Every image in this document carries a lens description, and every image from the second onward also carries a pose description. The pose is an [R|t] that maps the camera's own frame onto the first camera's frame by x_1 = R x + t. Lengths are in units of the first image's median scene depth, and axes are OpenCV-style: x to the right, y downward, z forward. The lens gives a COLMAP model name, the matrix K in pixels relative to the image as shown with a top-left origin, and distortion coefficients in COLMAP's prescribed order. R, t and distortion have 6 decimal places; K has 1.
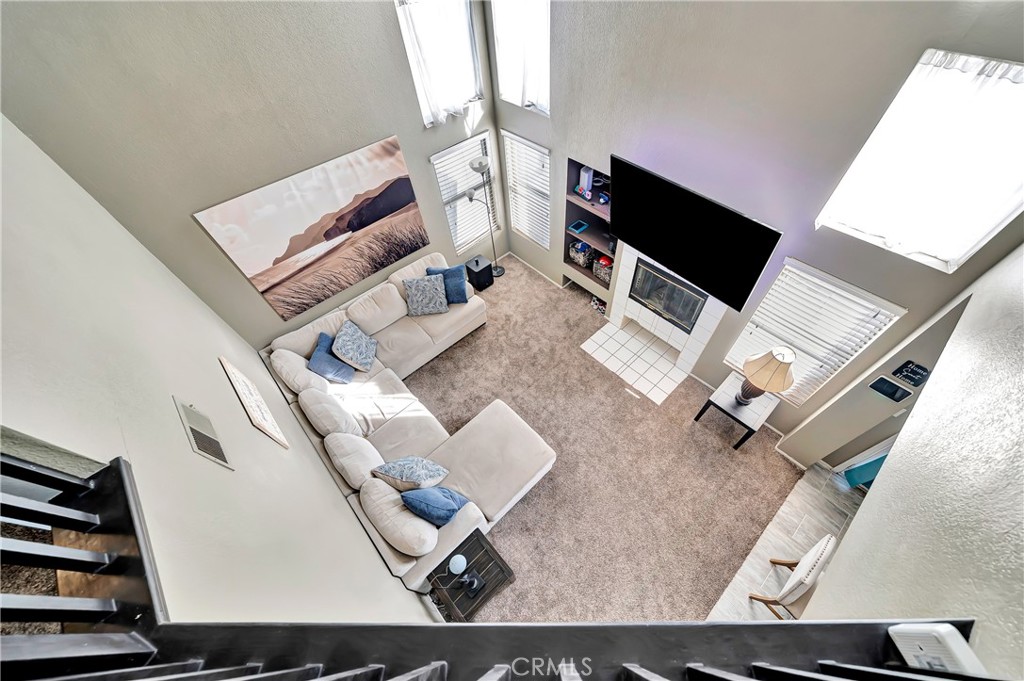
lens RADIAL K [[371.1, 0, 516.2], [0, 371.1, 357.3], [0, 0, 1]] dist [0.000207, 0.000011]
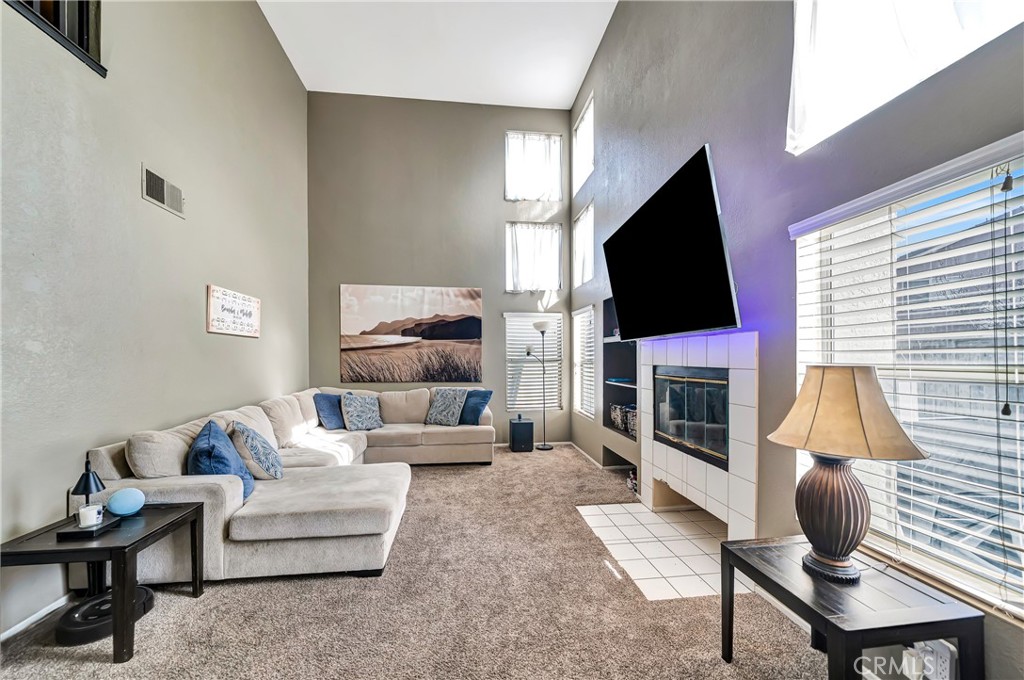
lens RADIAL K [[359.8, 0, 492.5], [0, 359.8, 362.1], [0, 0, 1]] dist [-0.000795, -0.000110]
pose [[0.794887, 0.073253, -0.602319, 0.487288], [-0.522656, 0.586890, -0.618378, 0.337740], [0.308197, 0.806346, 0.504798, 0.500877]]
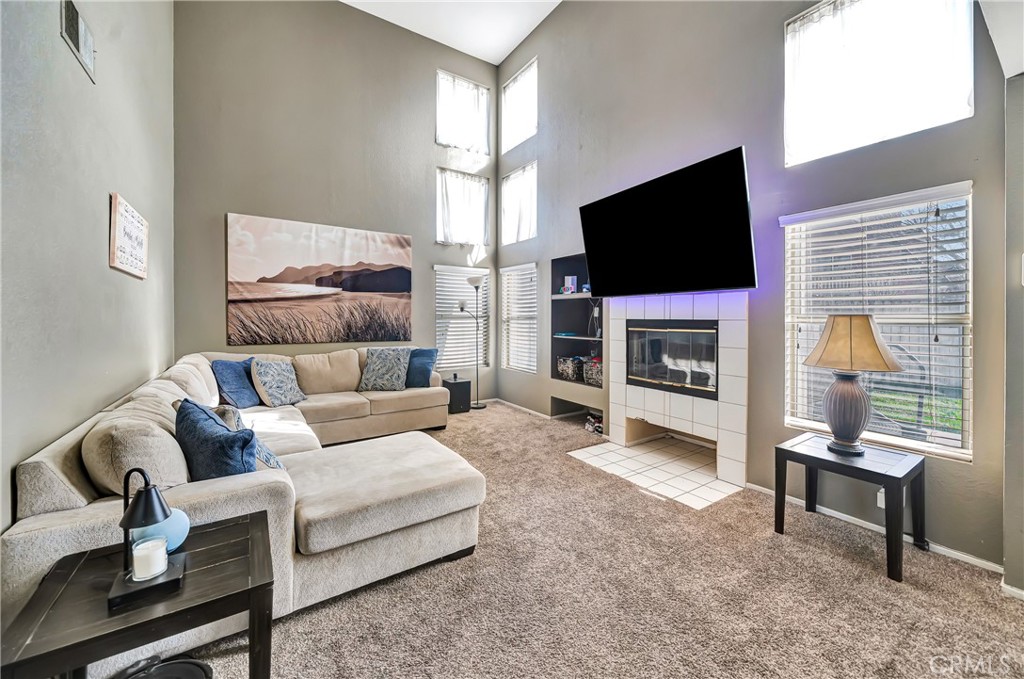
lens RADIAL K [[386.6, 0, 485.3], [0, 386.6, 321.9], [0, 0, 1]] dist [0.000608, -0.000062]
pose [[0.979014, 0.071538, -0.190825, 0.170361], [-0.195945, 0.587797, -0.784920, 0.488715], [0.056015, 0.805839, 0.589479, 0.432727]]
